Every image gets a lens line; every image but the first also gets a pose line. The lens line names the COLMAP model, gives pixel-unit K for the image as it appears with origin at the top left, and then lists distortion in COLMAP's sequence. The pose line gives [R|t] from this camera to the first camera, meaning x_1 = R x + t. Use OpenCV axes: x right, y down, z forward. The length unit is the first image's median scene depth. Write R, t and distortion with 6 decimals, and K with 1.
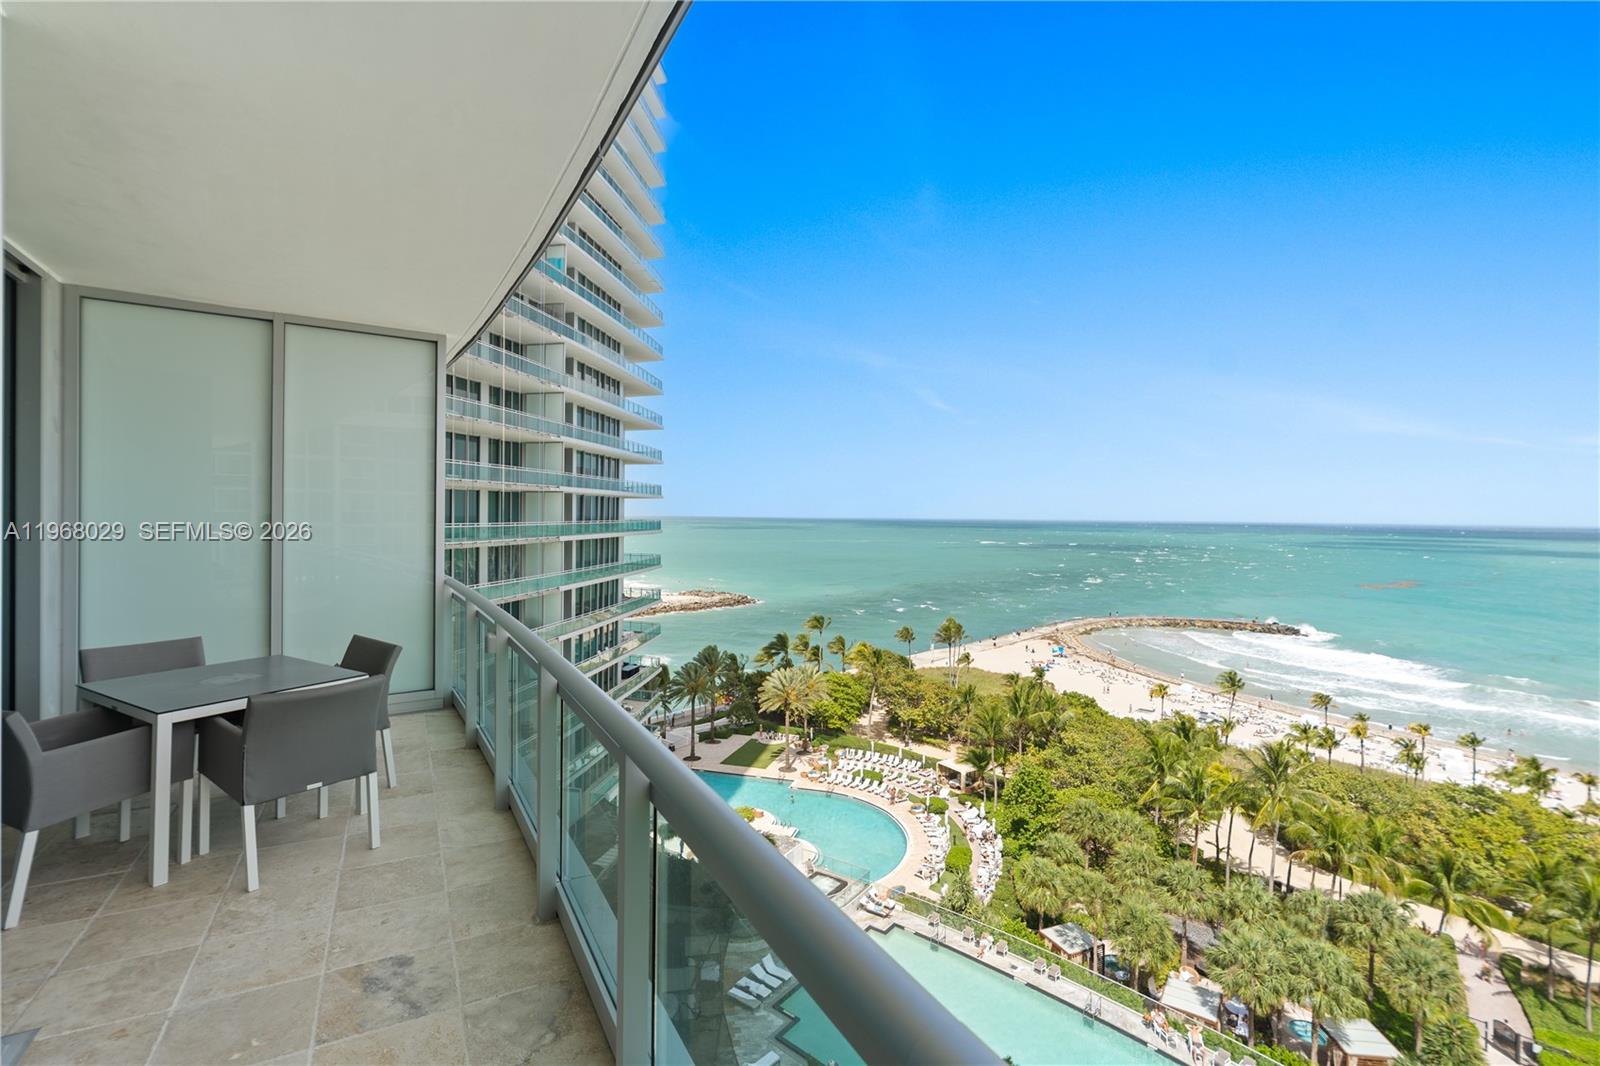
lens RADIAL K [[732.1, 0, 796.3], [0, 732.1, 516.3], [0, 0, 1]] dist [-0.010857, 0.004368]
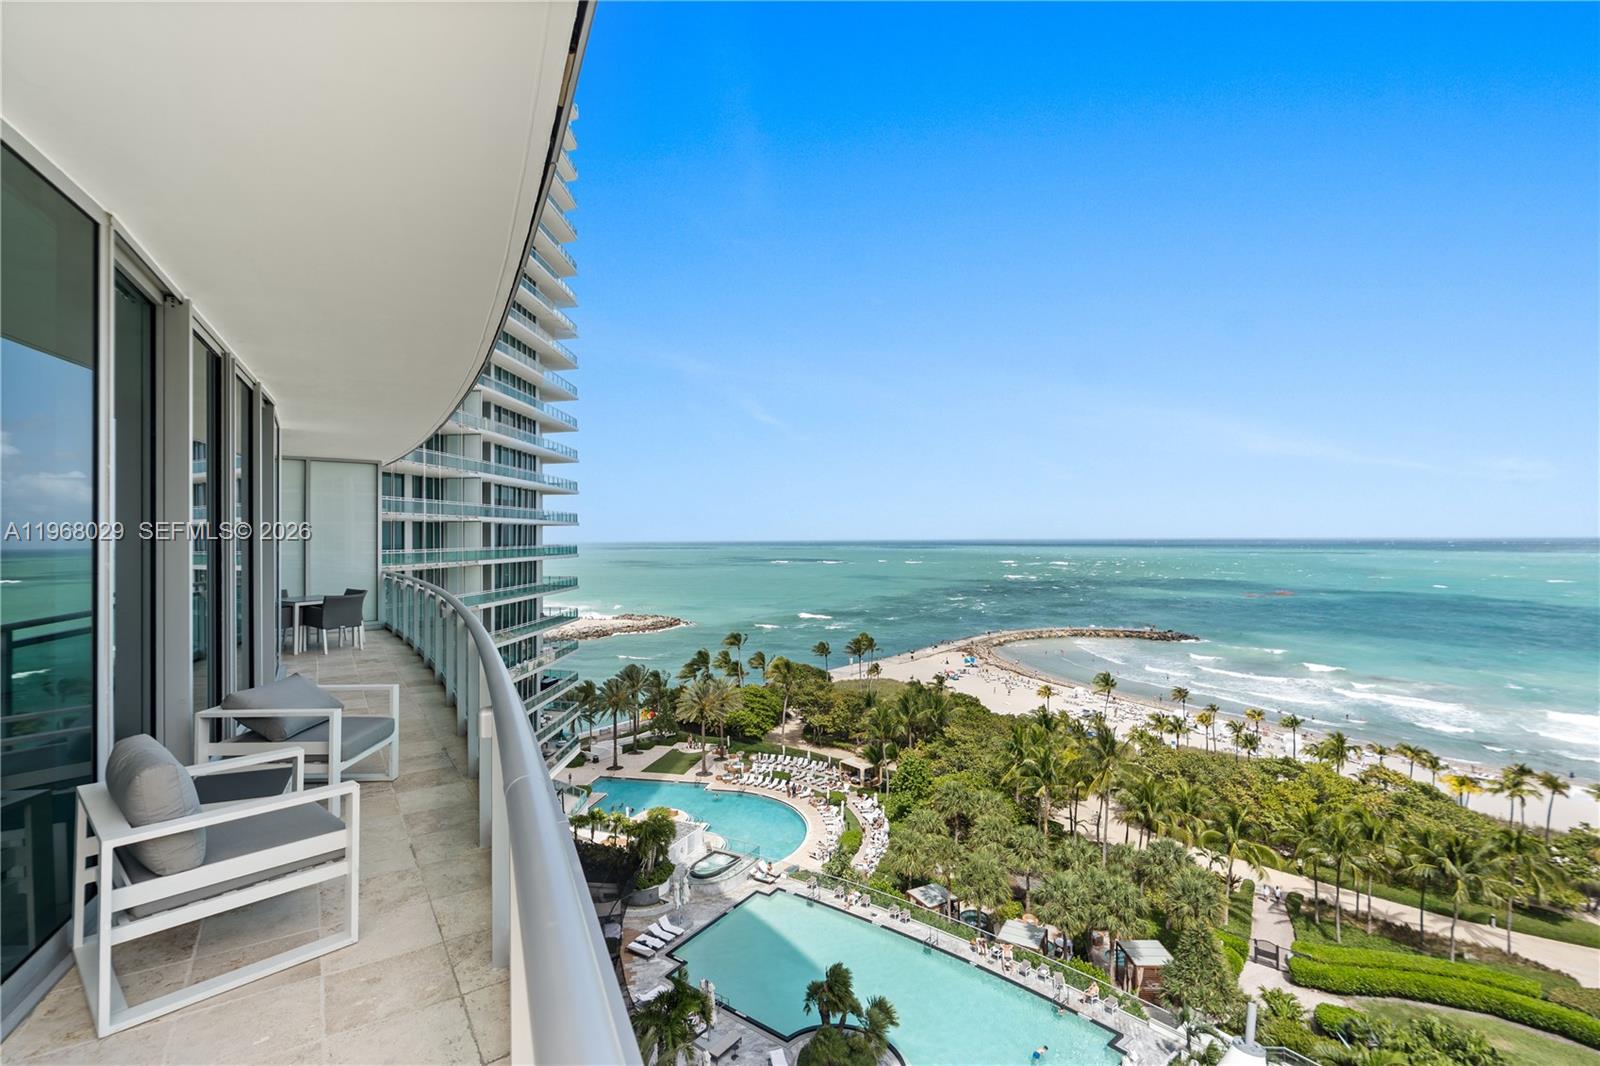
lens RADIAL K [[732.1, 0, 796.5], [0, 732.1, 527.7], [0, 0, 1]] dist [-0.010857, 0.004368]
pose [[0.996537, -0.015245, 0.081736, 0.054041], [0.016479, 0.999760, -0.014454, 0.000671], [-0.081496, 0.015751, 0.996549, -0.119908]]
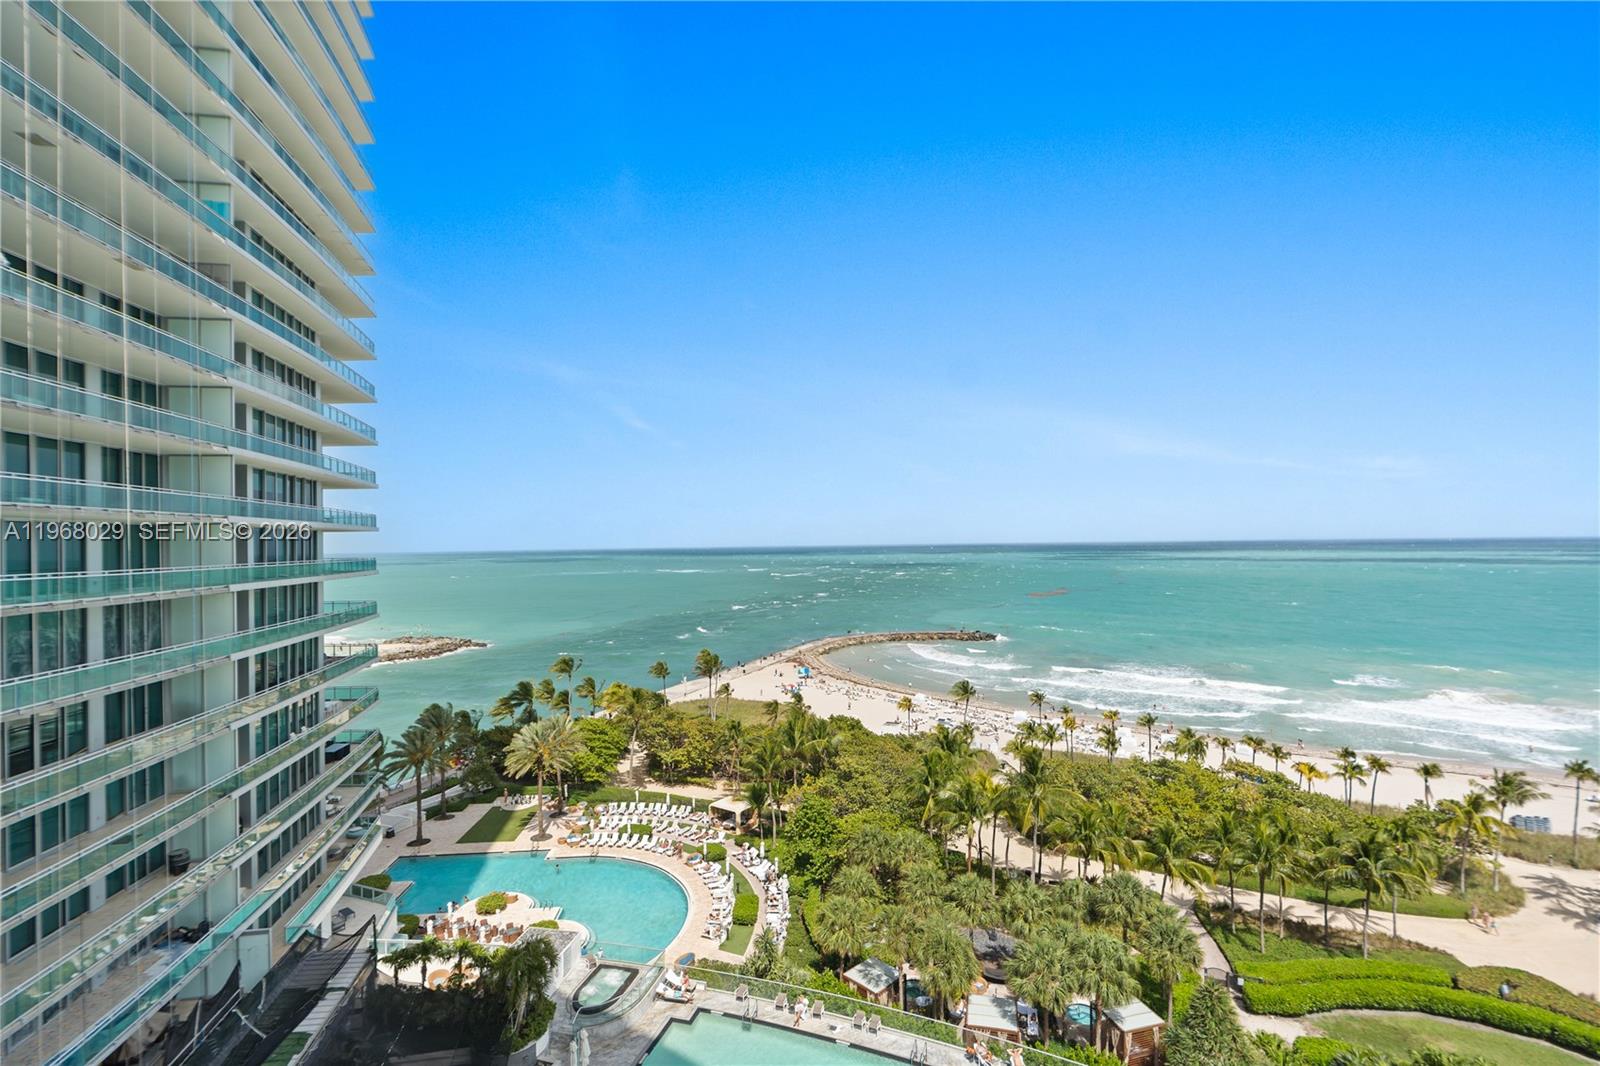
lens RADIAL K [[732.1, 0, 796.9], [0, 732.1, 538.5], [0, 0, 1]] dist [-0.010857, 0.004368]
pose [[0.934189, -0.022012, 0.356098, -0.038733], [0.025278, 0.999670, -0.004522, -0.000837], [-0.355881, 0.013226, 0.934438, 0.089971]]
